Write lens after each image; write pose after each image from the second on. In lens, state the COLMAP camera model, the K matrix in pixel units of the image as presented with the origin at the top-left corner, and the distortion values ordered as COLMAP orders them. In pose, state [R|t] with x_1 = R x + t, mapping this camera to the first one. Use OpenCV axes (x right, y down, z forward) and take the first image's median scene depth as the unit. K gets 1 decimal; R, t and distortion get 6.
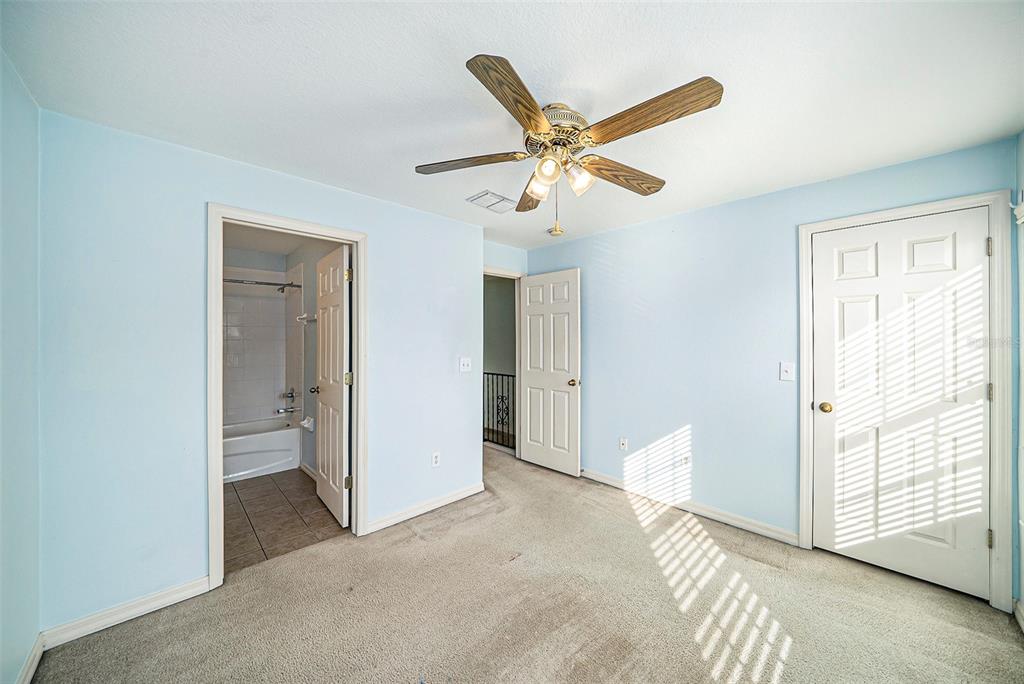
lens RADIAL K [[365.3, 0, 512.2], [0, 365.3, 346.0], [0, 0, 1]] dist [-0.011573, -0.000138]
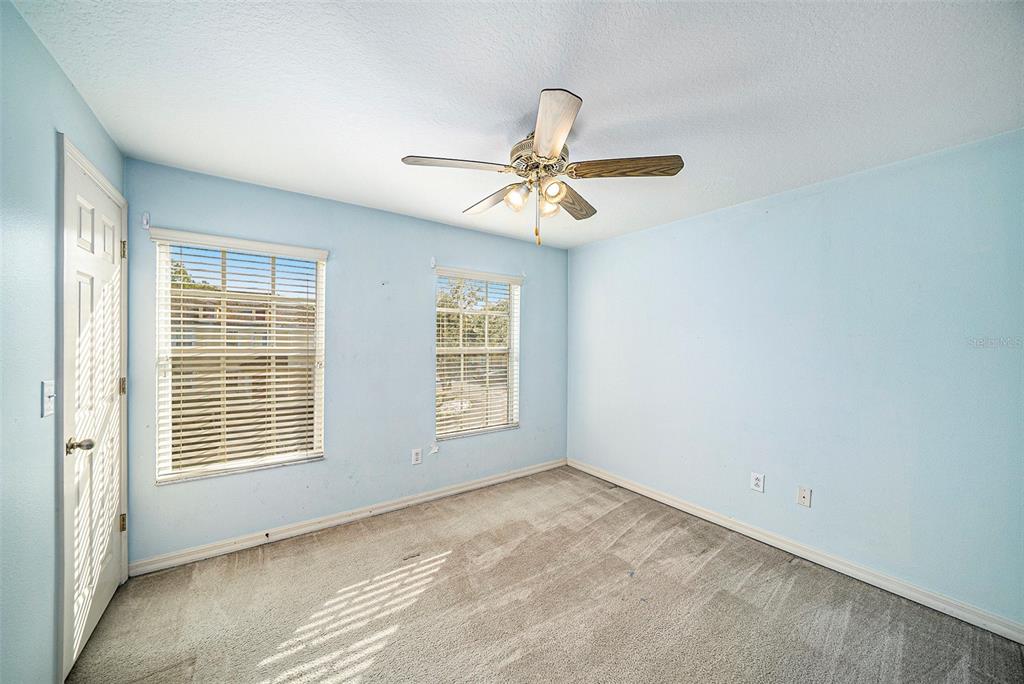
lens RADIAL K [[365.3, 0, 508.3], [0, 365.3, 338.9], [0, 0, 1]] dist [-0.011573, -0.000138]
pose [[-0.989507, -0.009300, 0.144187, 0.057434], [-0.008033, 0.999924, 0.009371, -0.017615], [-0.144263, 0.008114, -0.989506, 1.842728]]
